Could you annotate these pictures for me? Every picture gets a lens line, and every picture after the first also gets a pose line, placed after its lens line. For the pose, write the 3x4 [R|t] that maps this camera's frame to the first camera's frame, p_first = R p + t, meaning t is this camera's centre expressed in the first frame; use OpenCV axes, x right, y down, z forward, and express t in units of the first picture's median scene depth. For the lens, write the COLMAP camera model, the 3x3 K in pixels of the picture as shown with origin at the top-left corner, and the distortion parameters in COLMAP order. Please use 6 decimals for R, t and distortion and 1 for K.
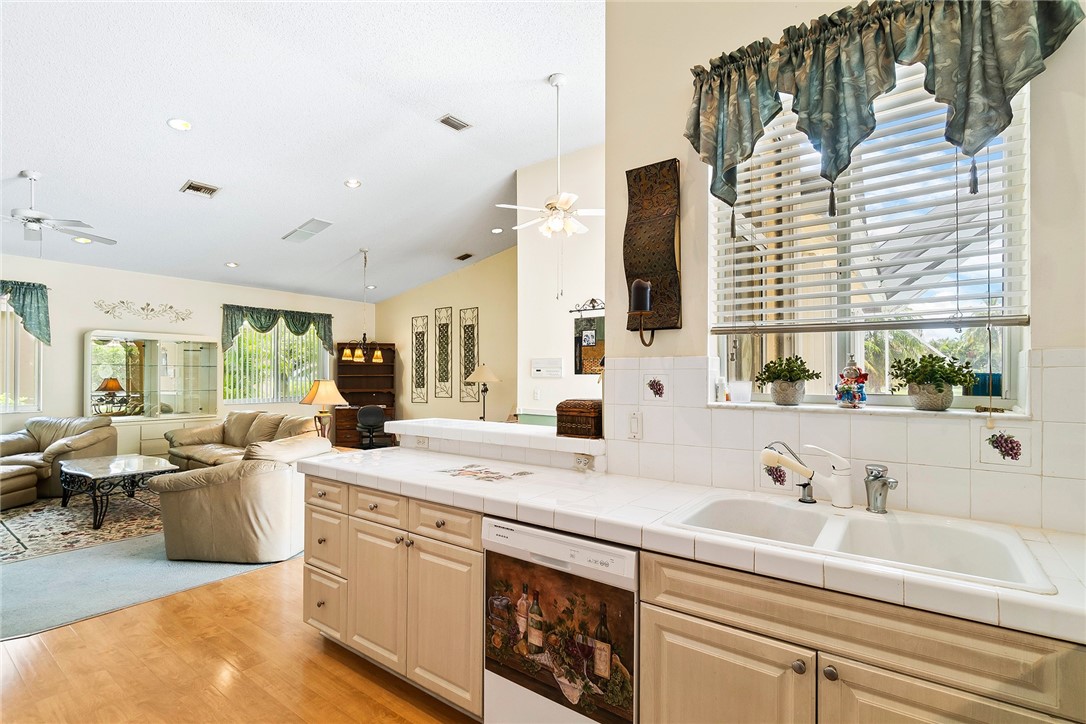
lens RADIAL K [[517.7, 0, 543.0], [0, 517.7, 374.1], [0, 0, 1]] dist [-0.001508, -0.000597]
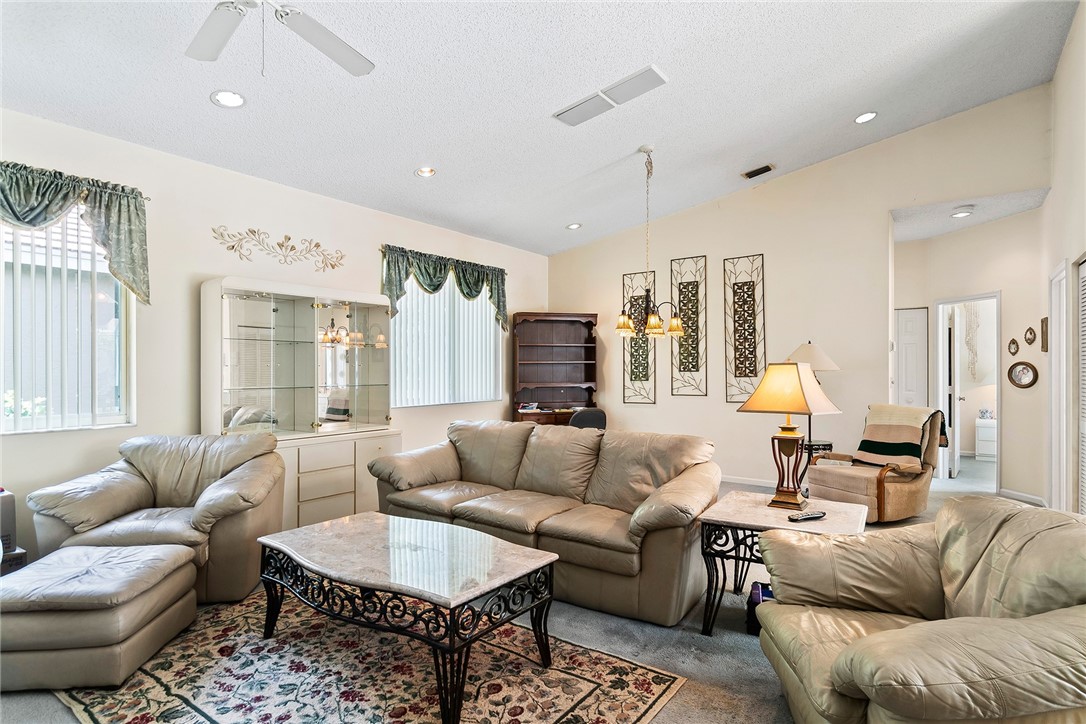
lens RADIAL K [[583.5, 0, 537.2], [0, 583.5, 371.7], [0, 0, 1]] dist [0.002322, -0.000002]
pose [[0.999883, -0.002021, 0.015138, -0.427241], [0.001888, 0.999960, 0.008797, 0.009272], [-0.015155, -0.008768, 0.999847, 0.291495]]
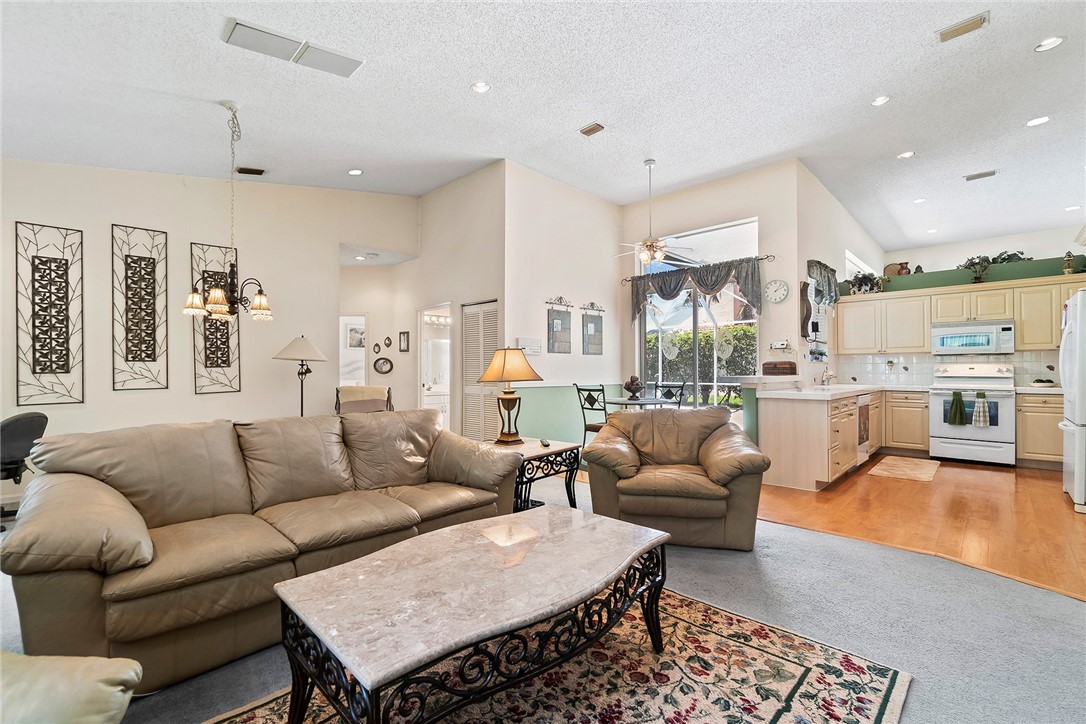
lens RADIAL K [[468.4, 0, 532.3], [0, 468.4, 368.7], [0, 0, 1]] dist [-0.002261, 0.000181]
pose [[0.136732, -0.000868, 0.990608, -0.686142], [0.001110, 0.999999, 0.000723, 0.025065], [-0.990607, 0.001001, 0.136733, 0.557598]]
